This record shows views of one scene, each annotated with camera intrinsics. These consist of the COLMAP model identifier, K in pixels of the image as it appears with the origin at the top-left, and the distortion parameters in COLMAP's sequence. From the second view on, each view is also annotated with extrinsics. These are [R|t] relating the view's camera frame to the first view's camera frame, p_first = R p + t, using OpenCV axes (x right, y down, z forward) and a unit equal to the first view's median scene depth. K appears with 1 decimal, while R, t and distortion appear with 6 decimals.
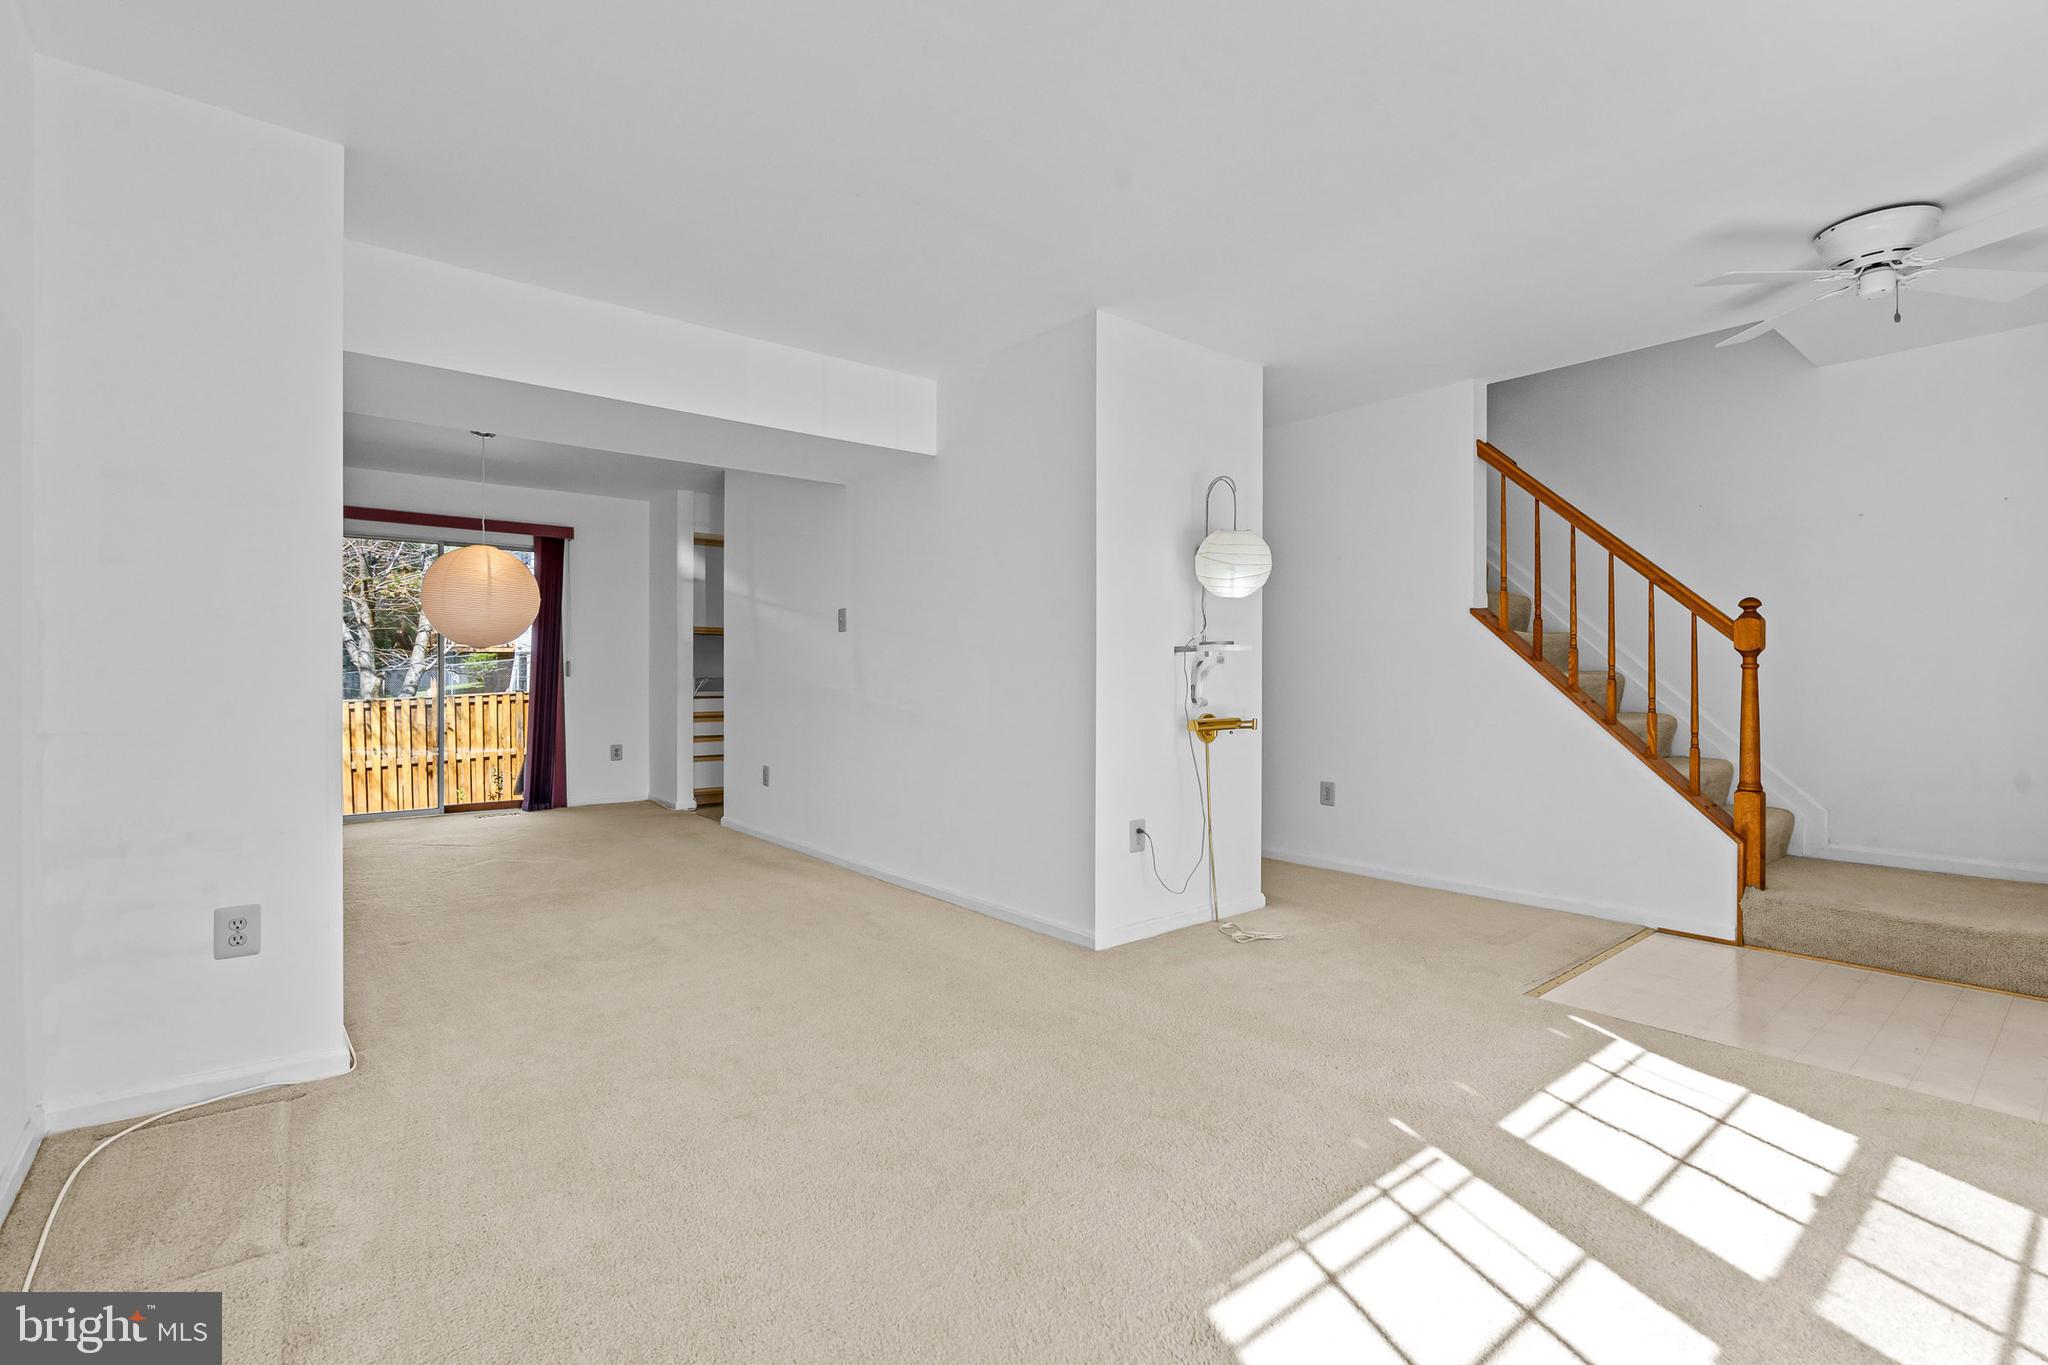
lens RADIAL K [[927.9, 0, 1001.3], [0, 927.9, 689.2], [0, 0, 1]] dist [-0.006631, 0.002830]
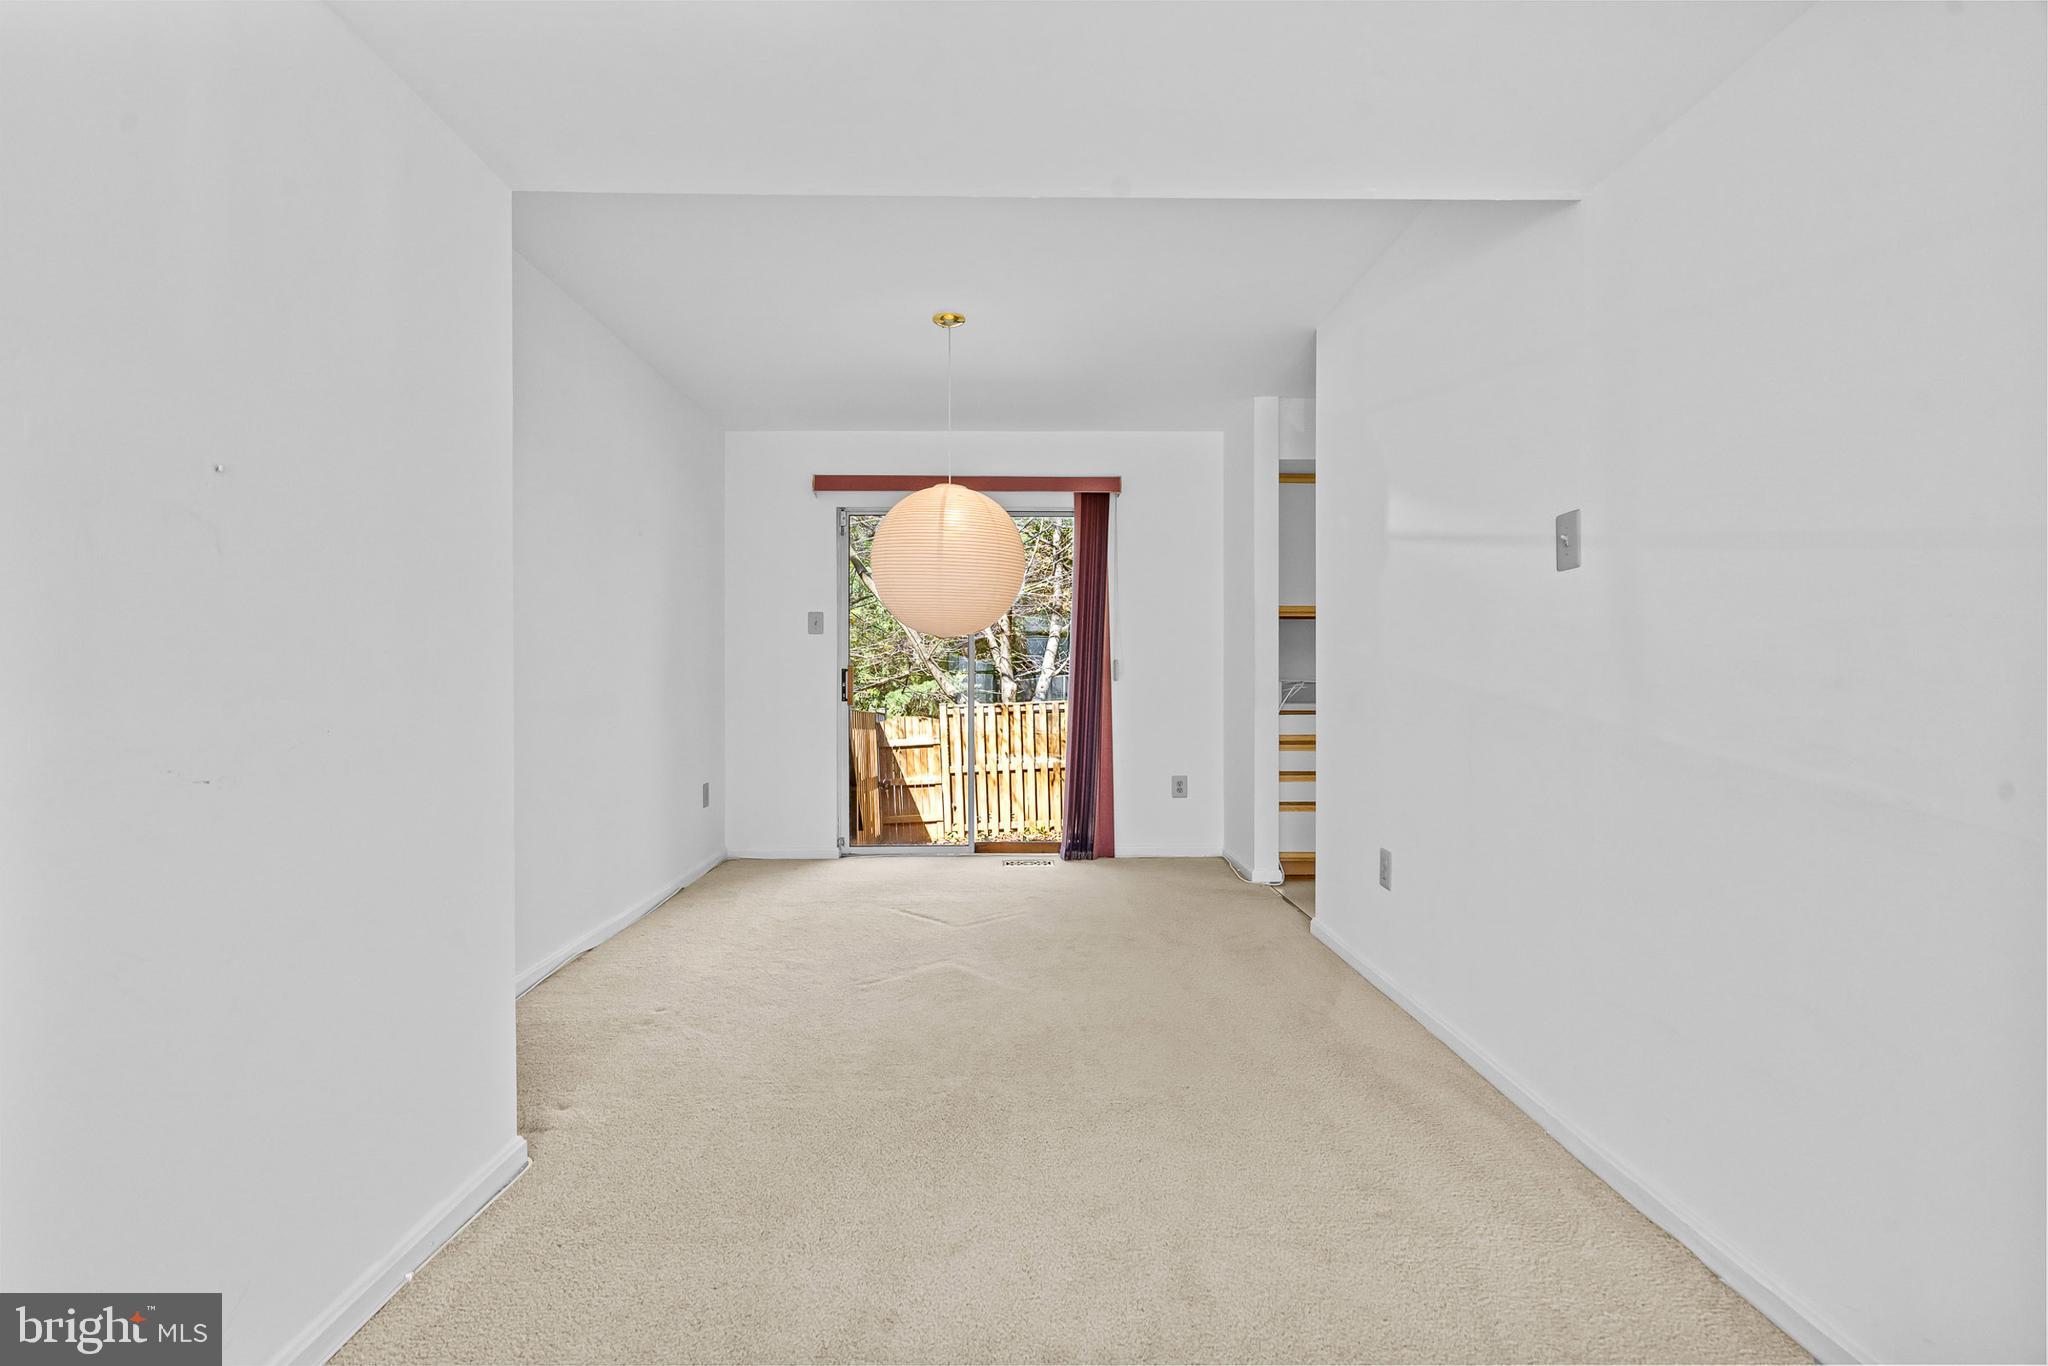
lens RADIAL K [[927.9, 0, 1026.6], [0, 927.9, 684.0], [0, 0, 1]] dist [-0.006631, 0.002830]
pose [[0.798644, 0.000309, -0.601803, -0.079866], [-0.007379, 0.999930, -0.009279, -0.003692], [0.601758, 0.011851, 0.798590, 0.366282]]
